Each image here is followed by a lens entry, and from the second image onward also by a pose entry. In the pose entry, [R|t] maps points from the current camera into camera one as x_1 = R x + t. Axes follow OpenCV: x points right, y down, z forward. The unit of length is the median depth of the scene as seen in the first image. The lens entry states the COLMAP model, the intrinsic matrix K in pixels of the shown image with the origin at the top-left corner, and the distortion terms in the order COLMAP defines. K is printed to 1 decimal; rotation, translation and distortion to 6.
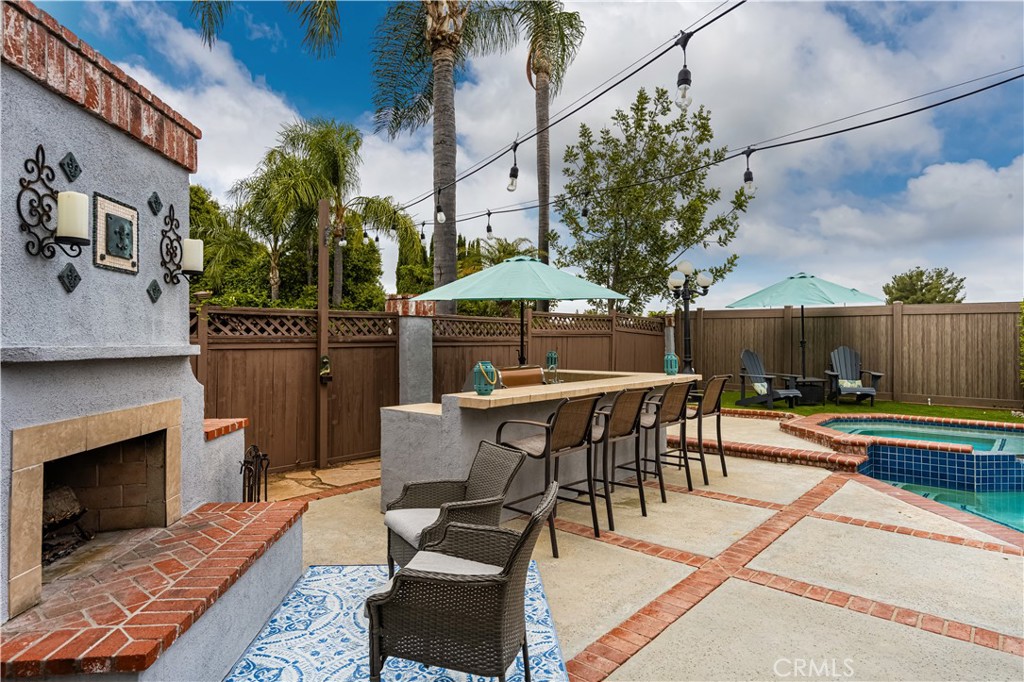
lens RADIAL K [[573.9, 0, 515.1], [0, 573.9, 339.3], [0, 0, 1]] dist [0.003504, 0.002076]
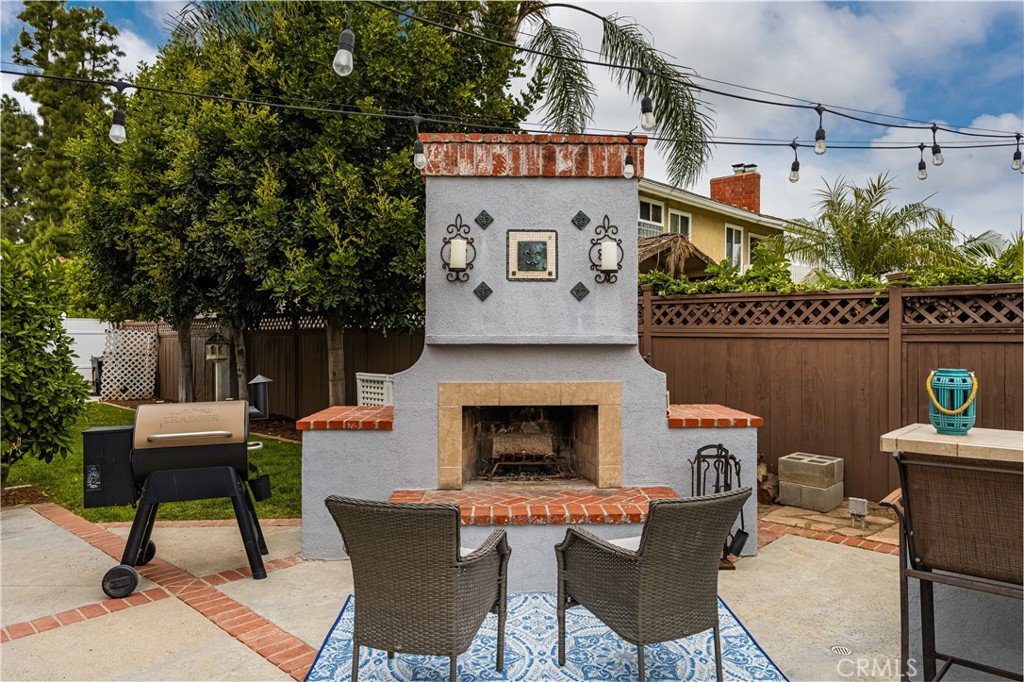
lens RADIAL K [[669.9, 0, 512.4], [0, 669.9, 338.9], [0, 0, 1]] dist [0.010811, -0.001248]
pose [[-0.032893, 0.006455, -0.999438, 0.417529], [0.004816, 0.999969, 0.006300, 0.004341], [0.999447, -0.004606, -0.032923, 0.461720]]
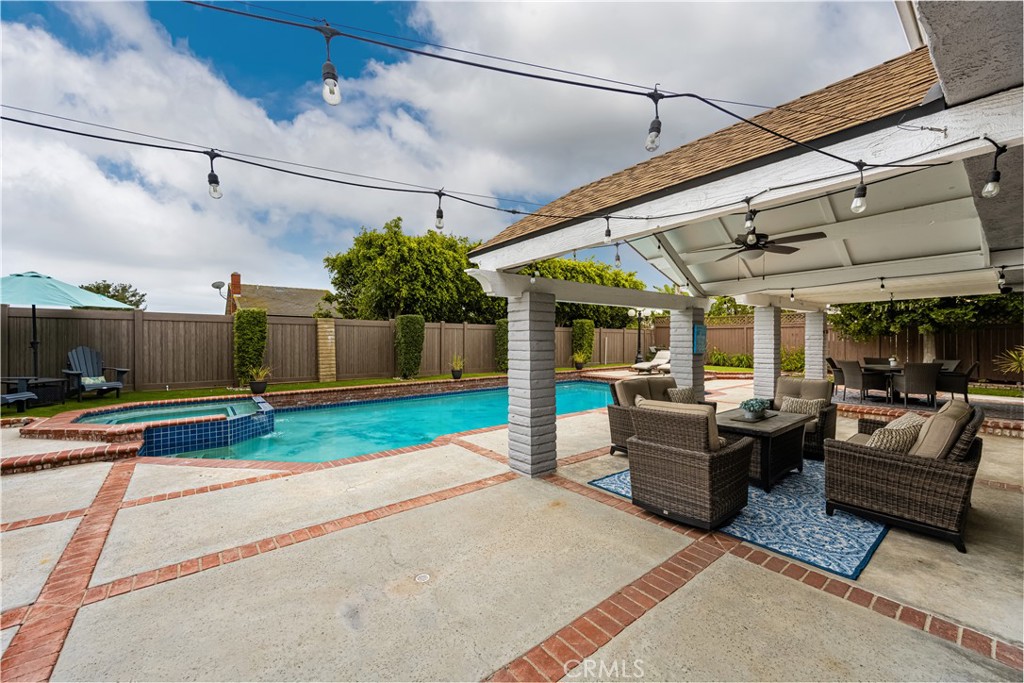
lens RADIAL K [[400.2, 0, 511.2], [0, 400.2, 341.4], [0, 0, 1]] dist [0.010182, 0.000177]
pose [[0.165188, -0.004586, 0.986251, -0.080149], [0.000798, 0.999989, 0.004517, -0.000200], [-0.986262, 0.000041, 0.165190, 0.142091]]
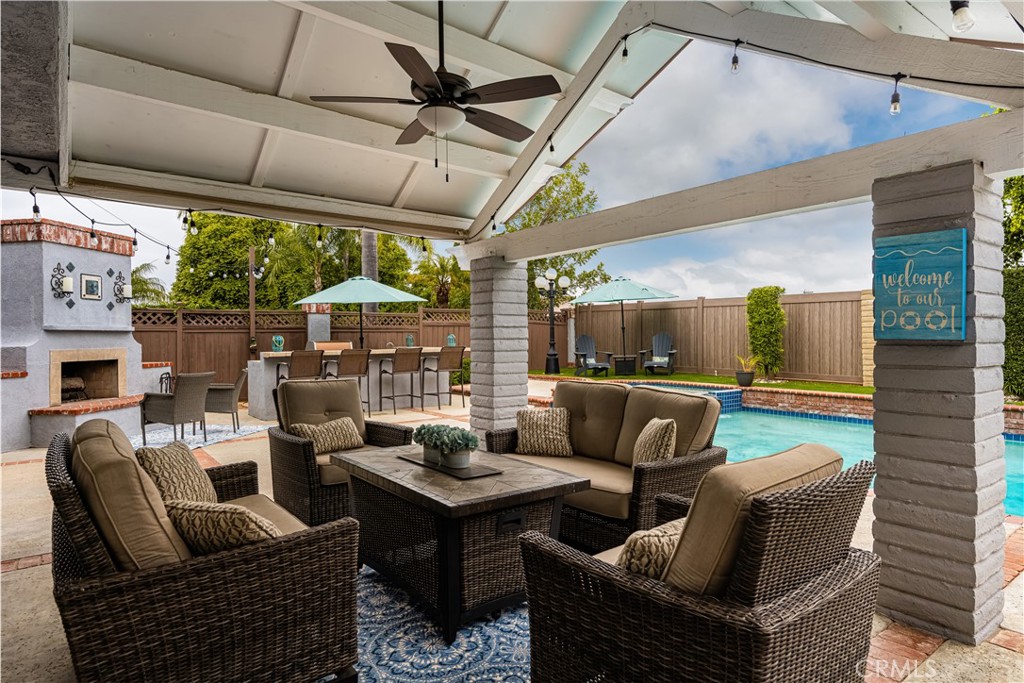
lens RADIAL K [[582.6, 0, 512.4], [0, 582.6, 338.6], [0, 0, 1]] dist [0.007997, -0.001511]
pose [[0.981553, -0.004625, -0.191132, 0.859492], [0.006267, 0.999948, 0.007985, 0.028264], [0.191085, -0.009035, 0.981532, -0.648747]]
